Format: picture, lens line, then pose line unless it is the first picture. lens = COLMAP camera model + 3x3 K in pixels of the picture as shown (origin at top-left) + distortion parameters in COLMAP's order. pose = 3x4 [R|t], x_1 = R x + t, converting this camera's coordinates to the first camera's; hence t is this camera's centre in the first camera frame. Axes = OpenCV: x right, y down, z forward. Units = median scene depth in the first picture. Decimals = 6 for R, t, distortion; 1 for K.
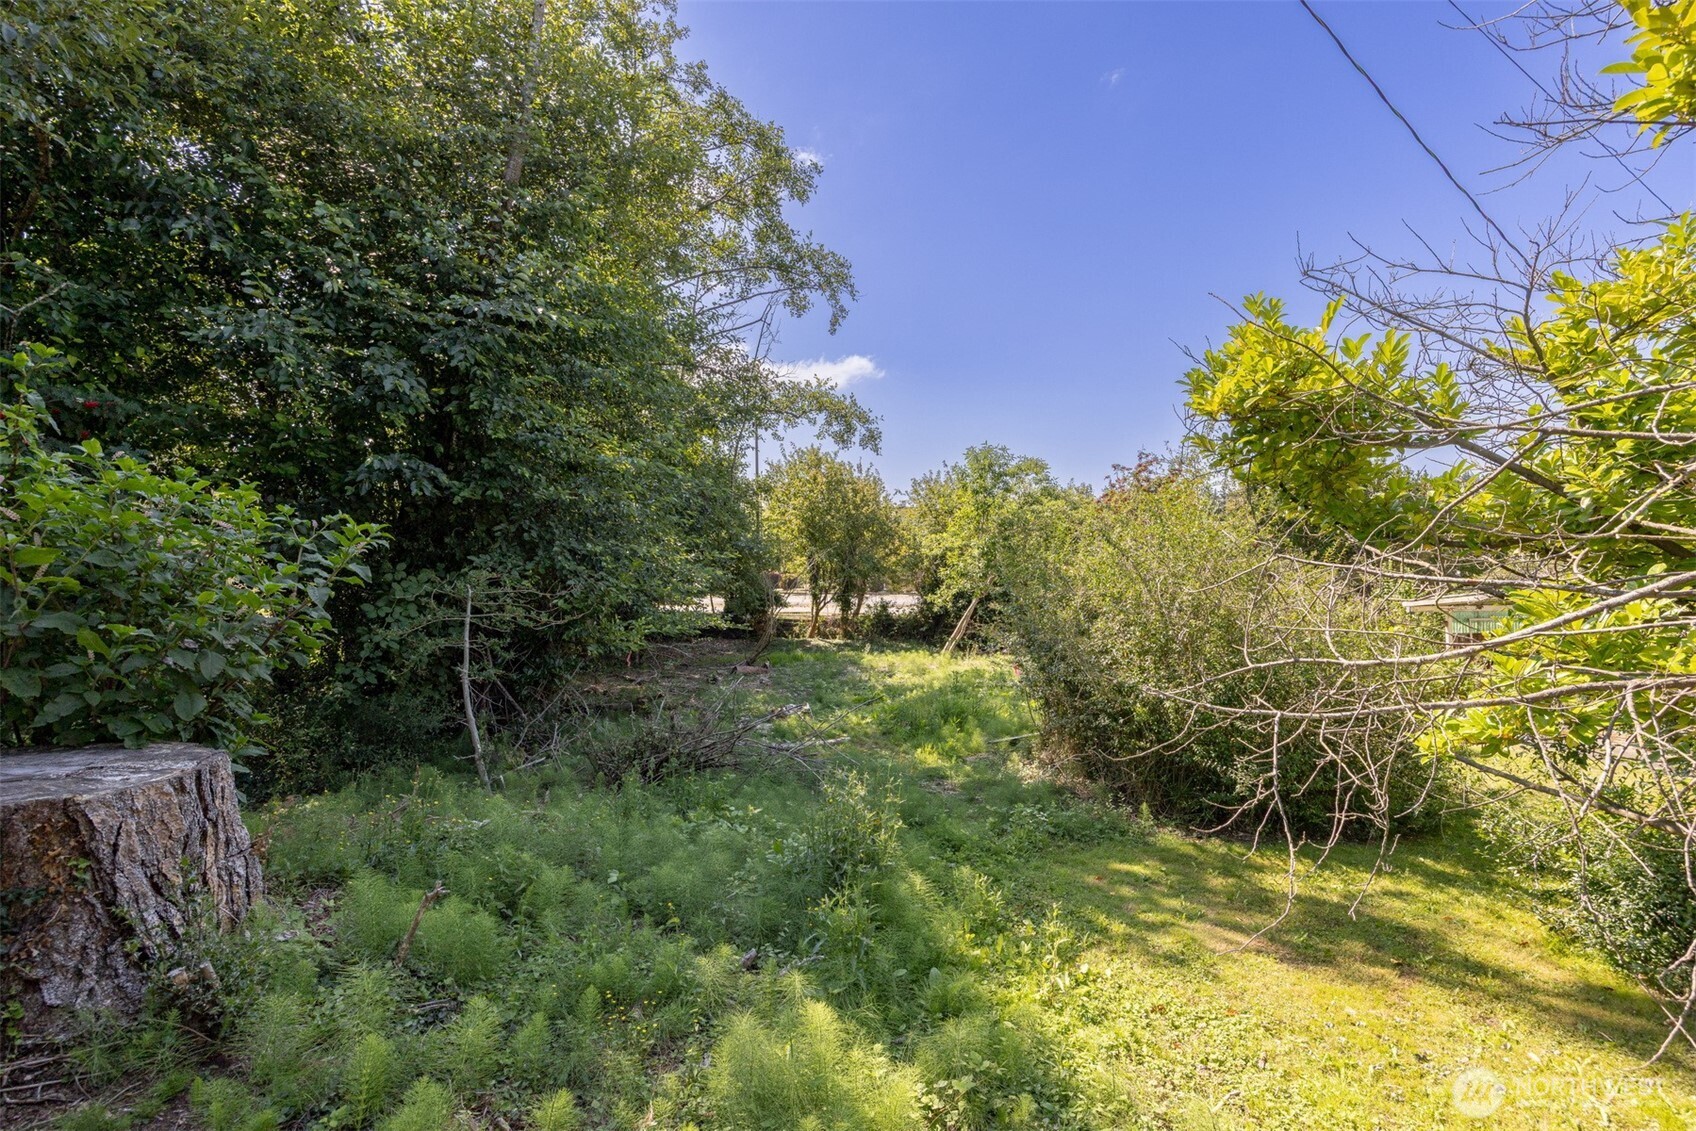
lens RADIAL K [[779.0, 0, 843.8], [0, 779.0, 564.9], [0, 0, 1]] dist [-0.014497, -0.000528]
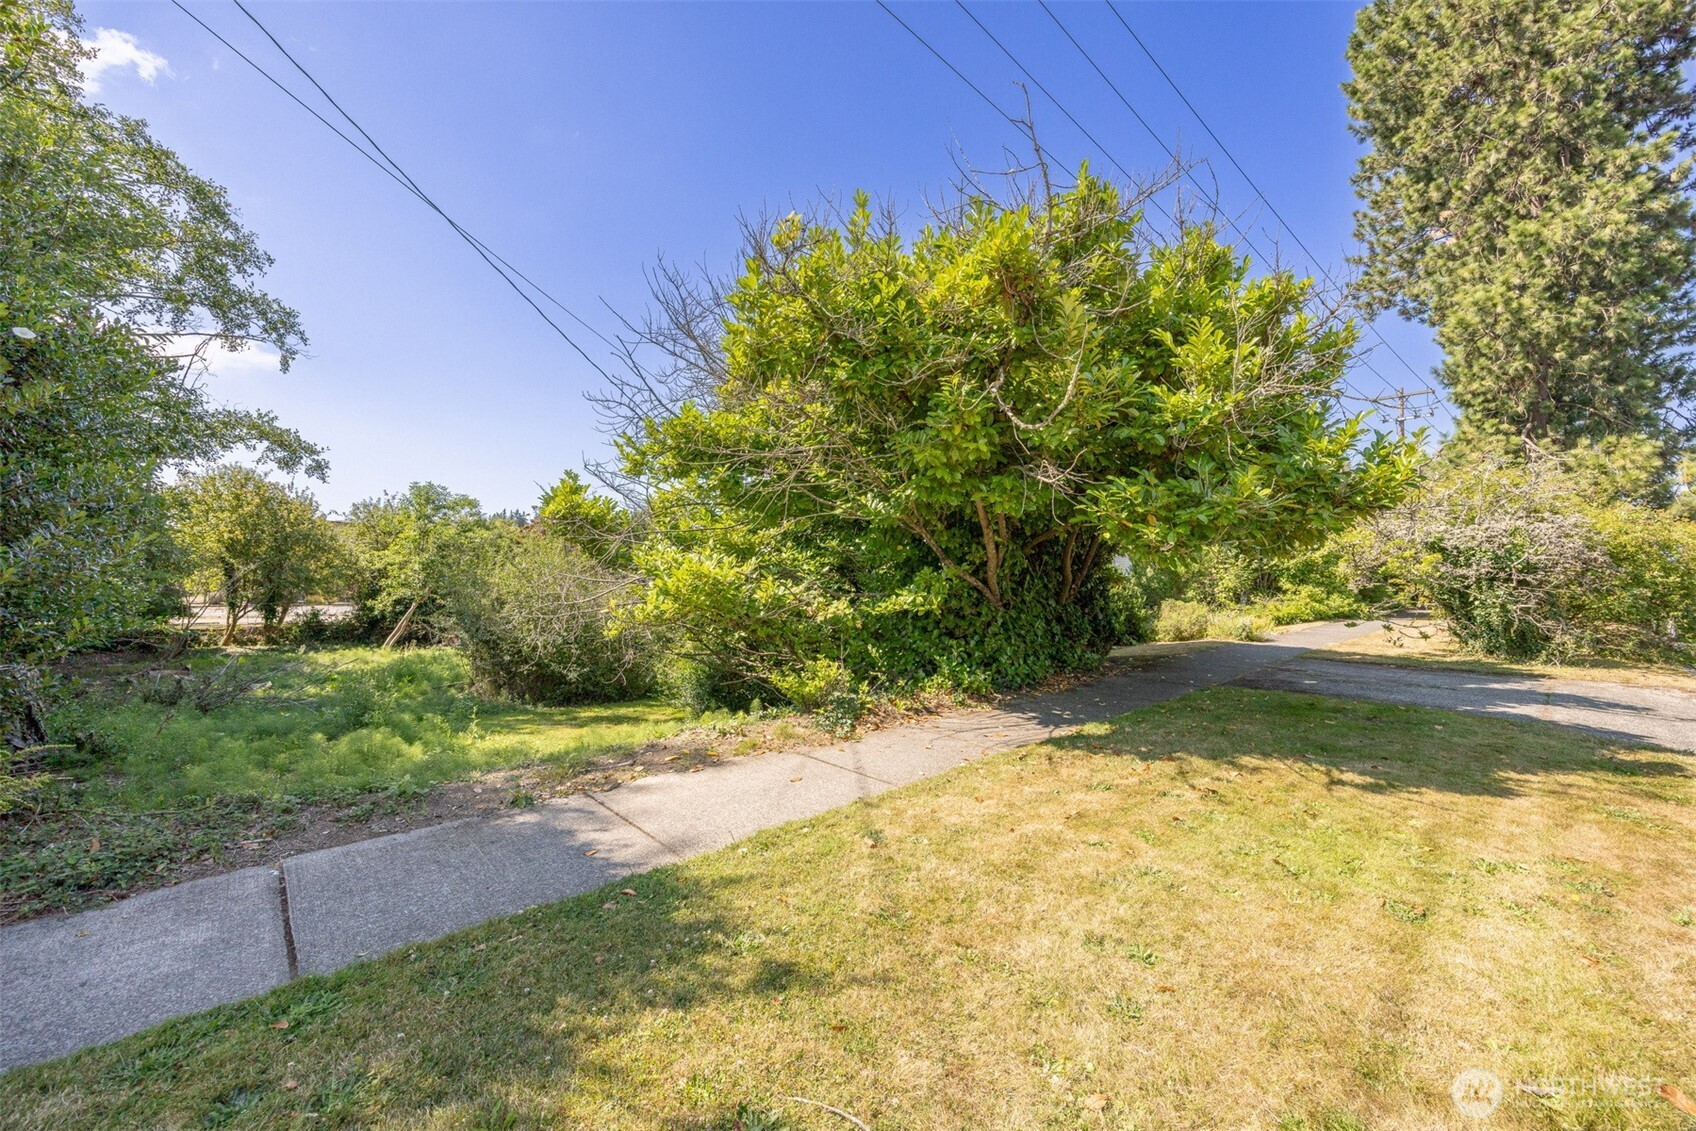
lens RADIAL K [[645.9, 0, 848.0], [0, 645.9, 565.5], [0, 0, 1]] dist [-0.004183, -0.000096]
pose [[0.716052, 0.020648, 0.697742, -0.054861], [-0.005274, 0.999694, -0.024171, 0.002884], [-0.698027, 0.013628, 0.715942, -0.224694]]
